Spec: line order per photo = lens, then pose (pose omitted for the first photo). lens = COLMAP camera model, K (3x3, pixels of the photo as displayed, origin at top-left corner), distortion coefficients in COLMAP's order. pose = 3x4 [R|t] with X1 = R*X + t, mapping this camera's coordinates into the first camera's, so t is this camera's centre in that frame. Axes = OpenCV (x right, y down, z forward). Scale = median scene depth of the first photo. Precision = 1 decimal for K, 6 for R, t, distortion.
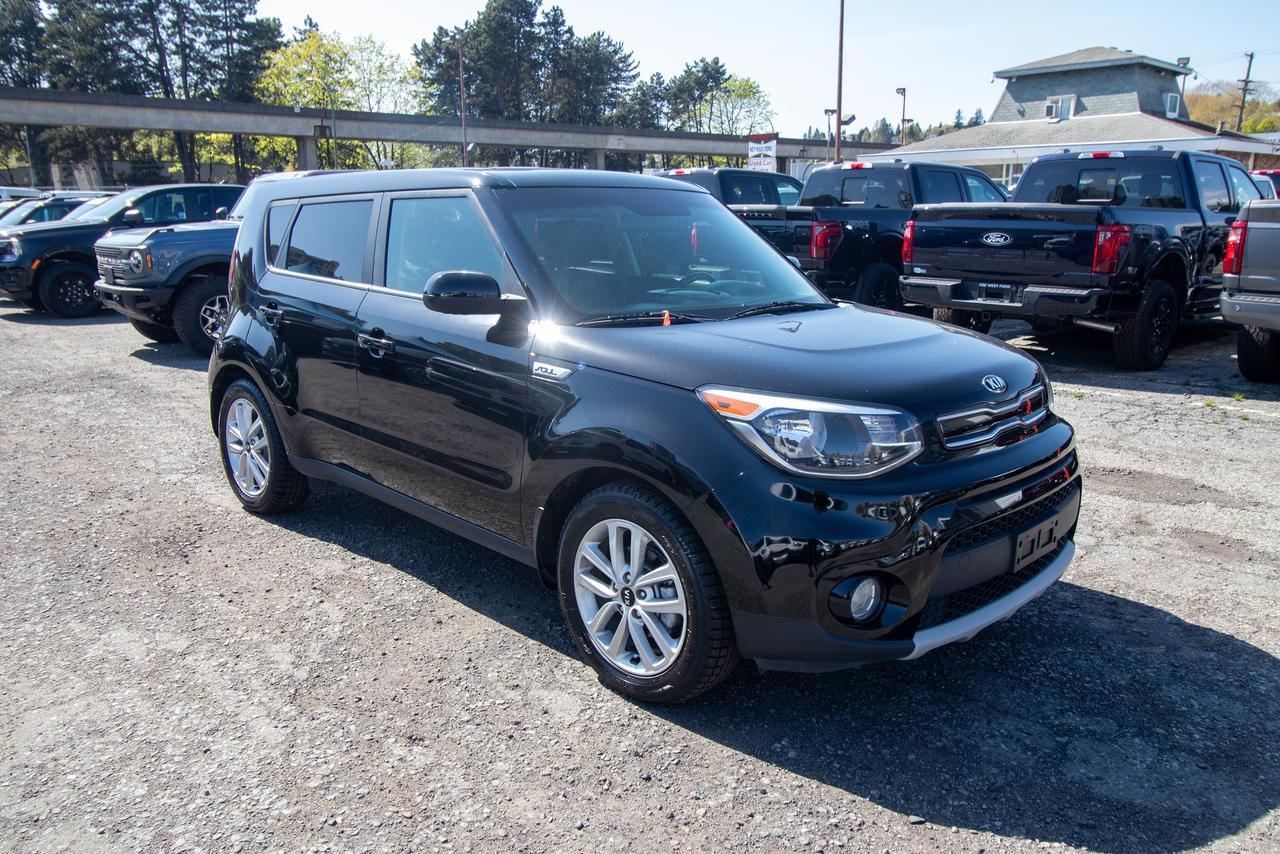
lens RADIAL K [[944.8, 0, 644.8], [0, 944.8, 424.8], [0, 0, 1]] dist [0.017507, -0.010435]
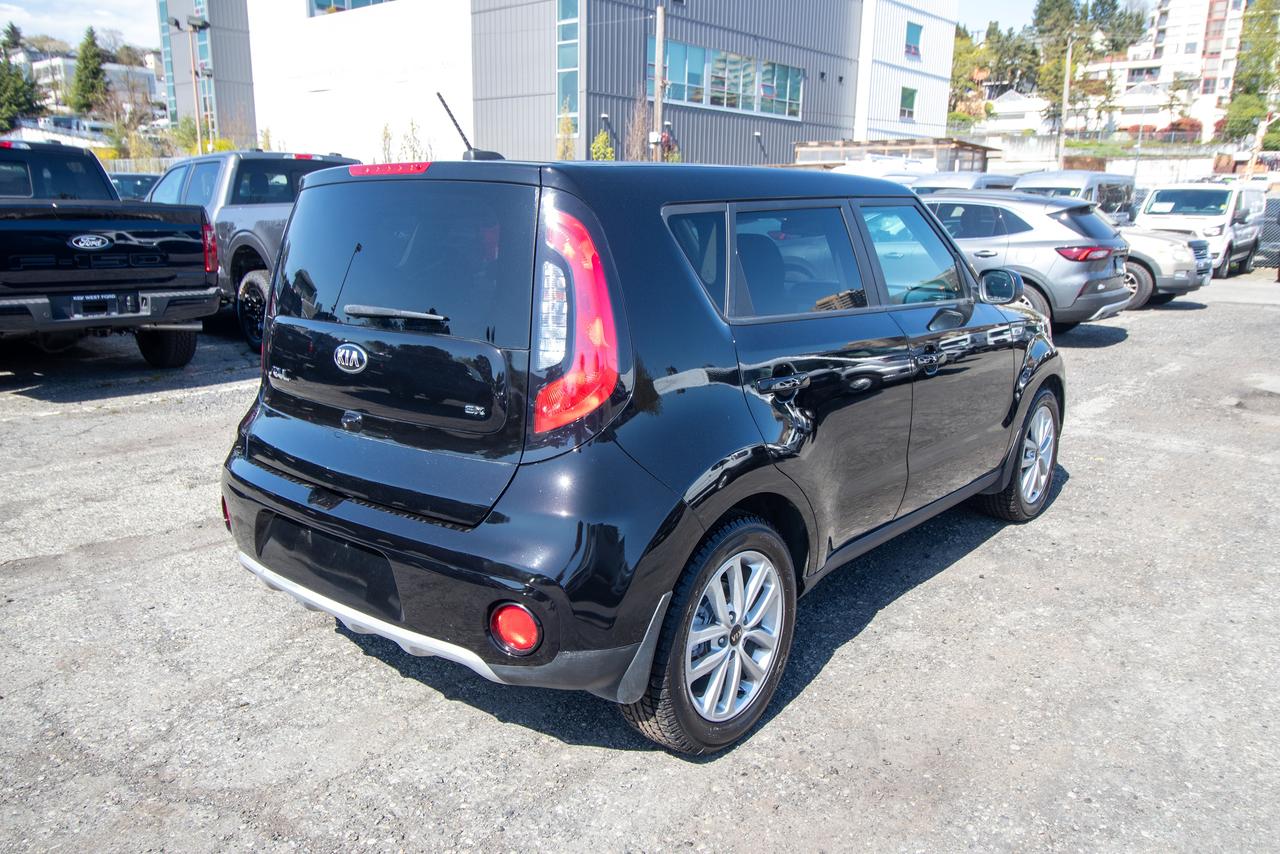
lens RADIAL K [[944.8, 0, 644.8], [0, 944.8, 424.8], [0, 0, 1]] dist [0.017507, -0.010435]
pose [[-0.066948, -0.232945, 0.970183, -0.522027], [0.218789, 0.945271, 0.242061, -0.138971], [-0.973473, 0.228471, -0.012318, 0.565399]]
